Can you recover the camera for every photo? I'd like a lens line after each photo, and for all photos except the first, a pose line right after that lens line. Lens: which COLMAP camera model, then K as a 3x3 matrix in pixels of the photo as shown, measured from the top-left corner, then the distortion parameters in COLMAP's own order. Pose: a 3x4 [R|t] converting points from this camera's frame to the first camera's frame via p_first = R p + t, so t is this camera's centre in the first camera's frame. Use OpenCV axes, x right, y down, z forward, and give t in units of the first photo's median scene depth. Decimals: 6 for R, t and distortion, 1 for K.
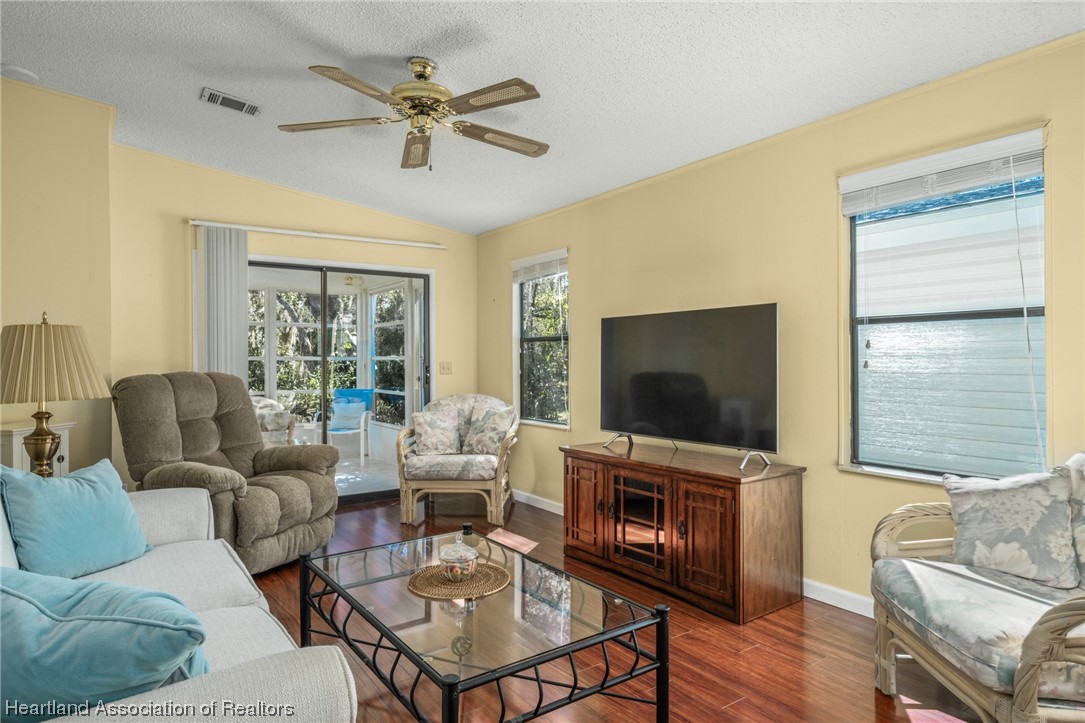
lens RADIAL K [[618.5, 0, 539.1], [0, 618.5, 359.5], [0, 0, 1]] dist [-0.003505, 0.000439]
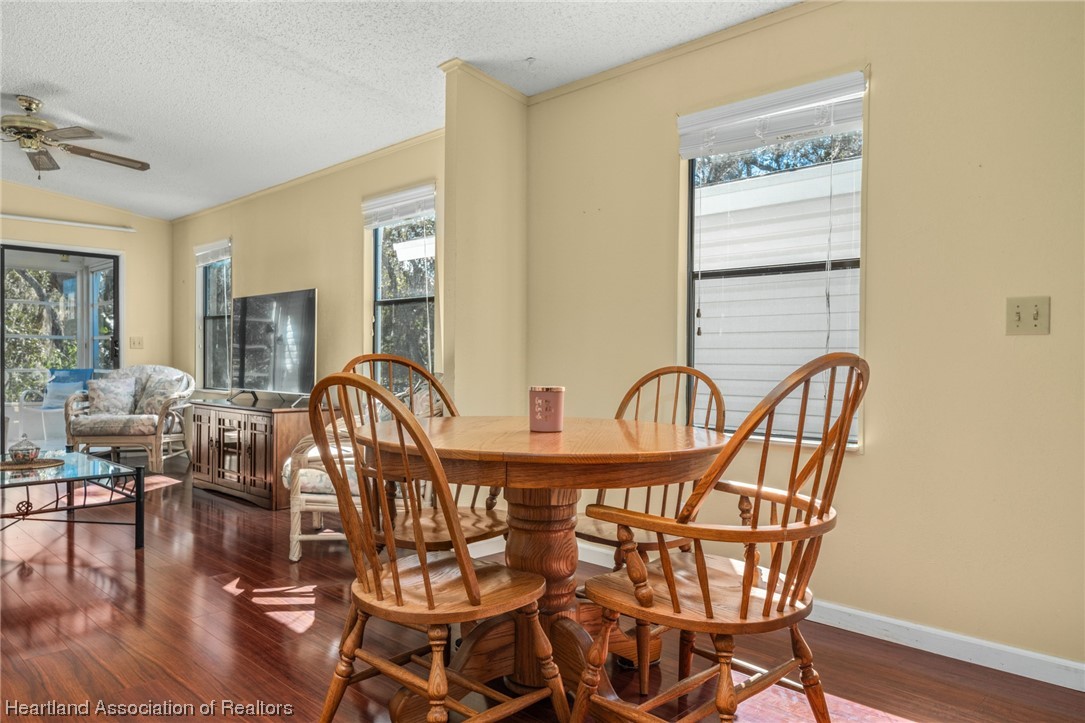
lens RADIAL K [[721.9, 0, 533.1], [0, 721.9, 373.6], [0, 0, 1]] dist [0.002512, 0.001353]
pose [[0.982289, 0.009835, 0.187112, 0.377916], [-0.013853, 0.999700, 0.020179, 0.041557], [-0.186857, -0.022414, 0.982131, -0.478432]]
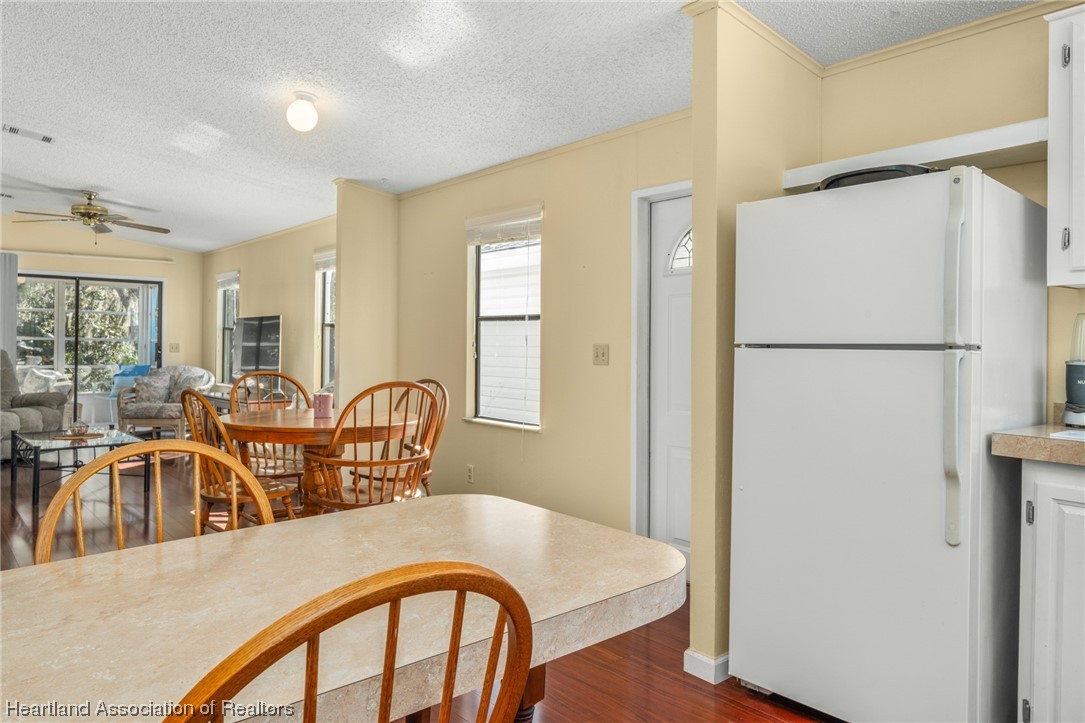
lens RADIAL K [[731.4, 0, 526.9], [0, 731.4, 340.7], [0, 0, 1]] dist [0.031126, -0.025484]
pose [[0.996429, 0.016481, 0.082813, 0.654713], [-0.015861, 0.999841, -0.008140, -0.002119], [-0.082934, 0.006798, 0.996532, -0.948726]]
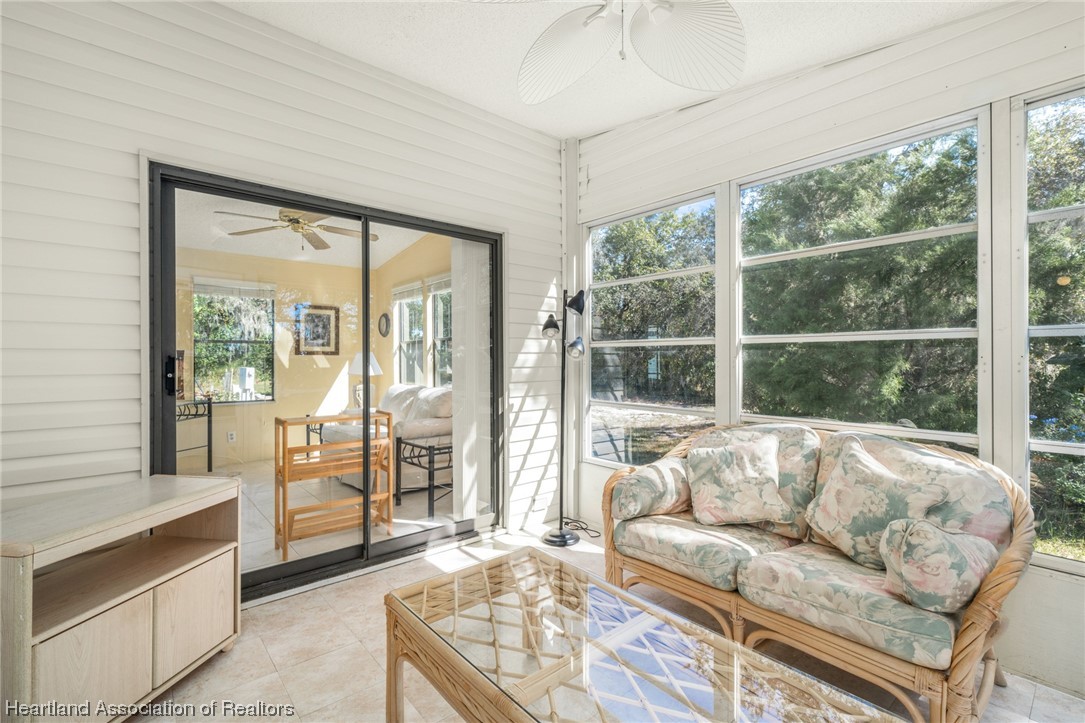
lens RADIAL K [[475.7, 0, 542.5], [0, 475.7, 361.5], [0, 0, 1]] dist [0.002054, 0.000260]
pose [[0.092907, 0.003724, -0.995668, -0.380657], [0.001337, 0.999992, 0.003865, 0.020350], [0.995674, -0.001690, 0.092901, 1.324047]]
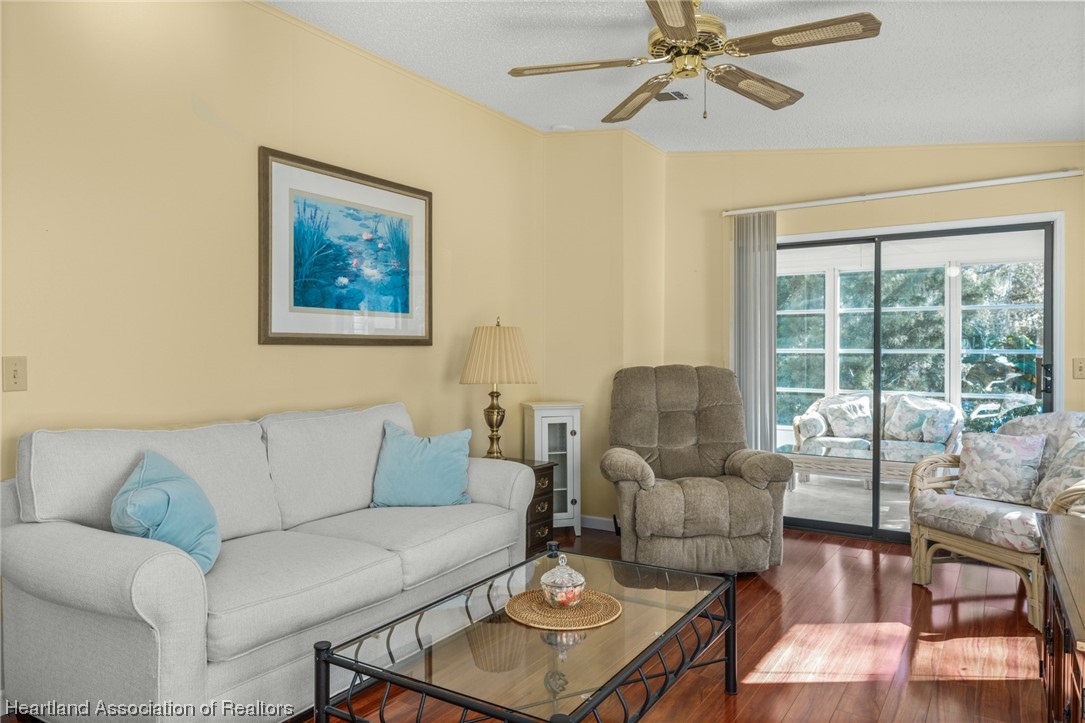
lens RADIAL K [[721.1, 0, 537.6], [0, 721.1, 359.1], [0, 0, 1]] dist [0.001914, -0.000198]
pose [[0.371446, 0.012243, -0.928374, 0.400044], [-0.003769, 0.999925, 0.011678, -0.002694], [0.928447, -0.000839, 0.371465, 0.293370]]
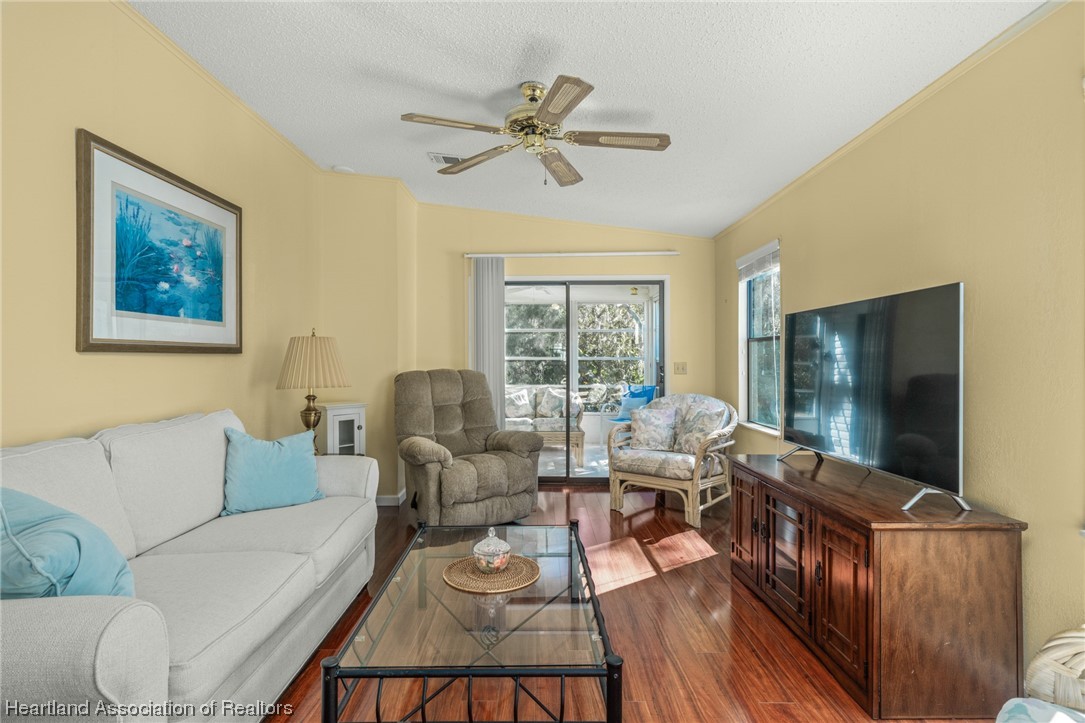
lens RADIAL K [[538.5, 0, 538.1], [0, 538.5, 360.5], [0, 0, 1]] dist [-0.001555, -0.000117]
pose [[0.815050, 0.003261, -0.579381, 0.232164], [-0.001879, 0.999994, 0.002985, -0.002182], [0.579387, -0.001344, 0.815051, 0.149480]]
